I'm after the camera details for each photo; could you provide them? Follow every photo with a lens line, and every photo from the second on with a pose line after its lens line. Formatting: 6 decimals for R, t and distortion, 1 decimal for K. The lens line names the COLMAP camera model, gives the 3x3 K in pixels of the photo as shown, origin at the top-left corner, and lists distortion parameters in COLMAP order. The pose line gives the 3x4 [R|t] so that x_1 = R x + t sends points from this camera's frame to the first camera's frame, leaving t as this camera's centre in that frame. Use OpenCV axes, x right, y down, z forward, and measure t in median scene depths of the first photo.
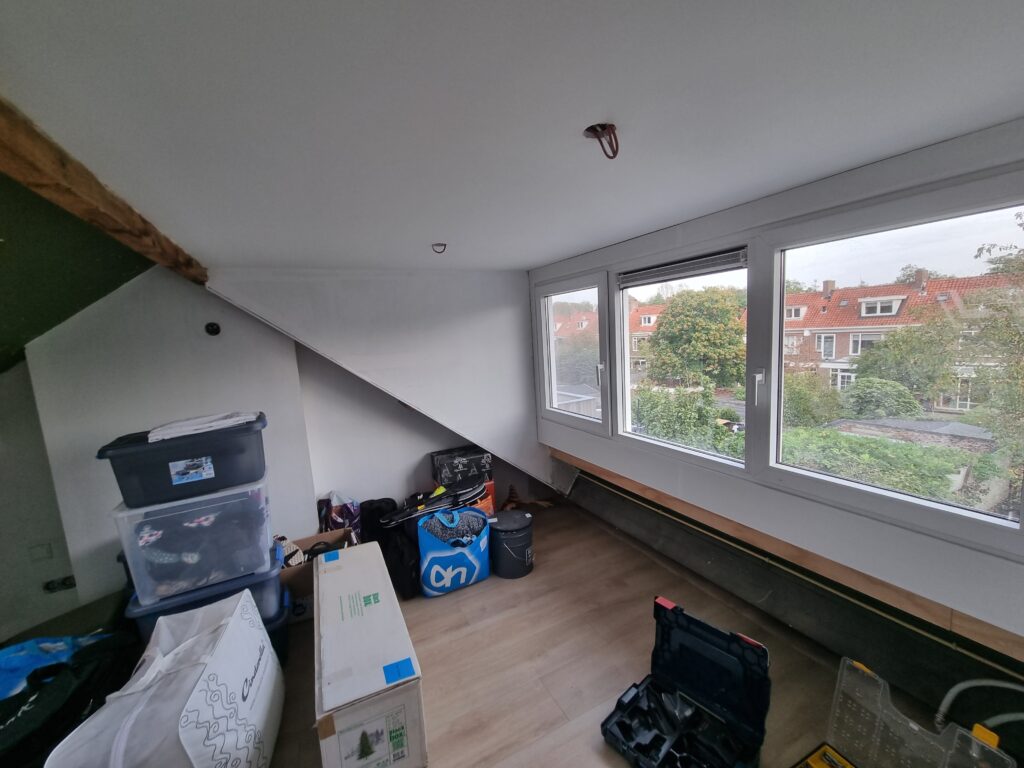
lens RADIAL K [[413.6, 0, 512.8], [0, 413.6, 383.5], [0, 0, 1]] dist [0.000711, -0.000557]
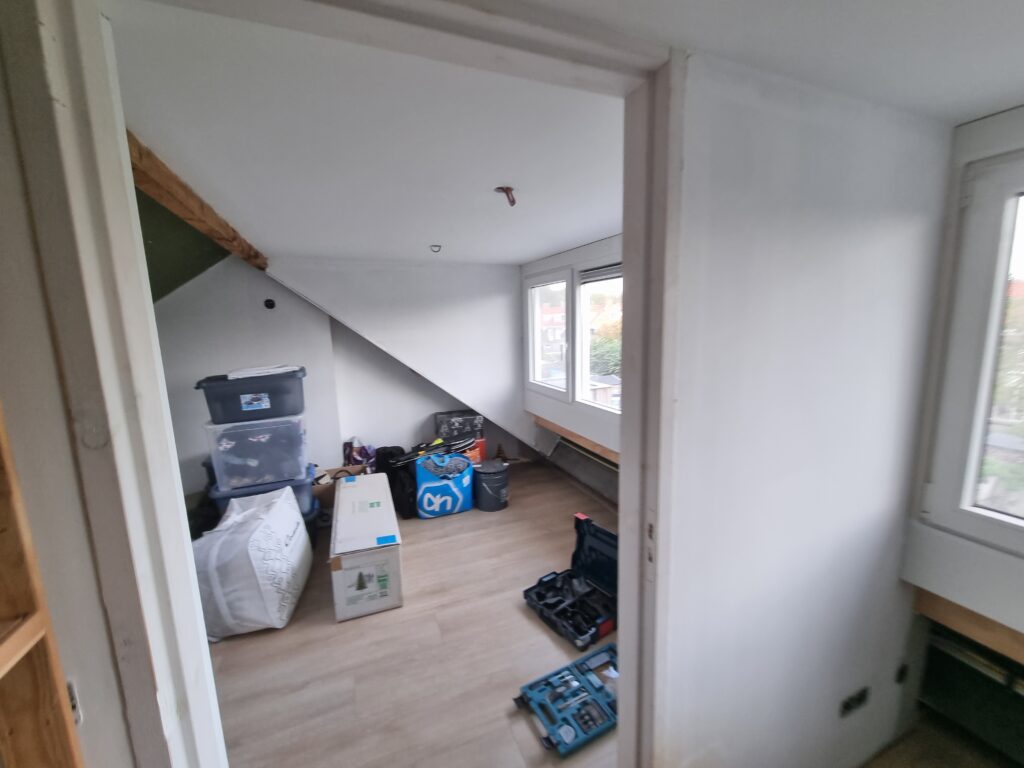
lens RADIAL K [[413.6, 0, 513.9], [0, 413.6, 384.8], [0, 0, 1]] dist [0.000711, -0.000557]
pose [[0.995905, 0.051152, -0.074537, 0.193028], [-0.048711, 0.998227, 0.034202, 0.050753], [0.076155, -0.030431, 0.996632, -0.312808]]
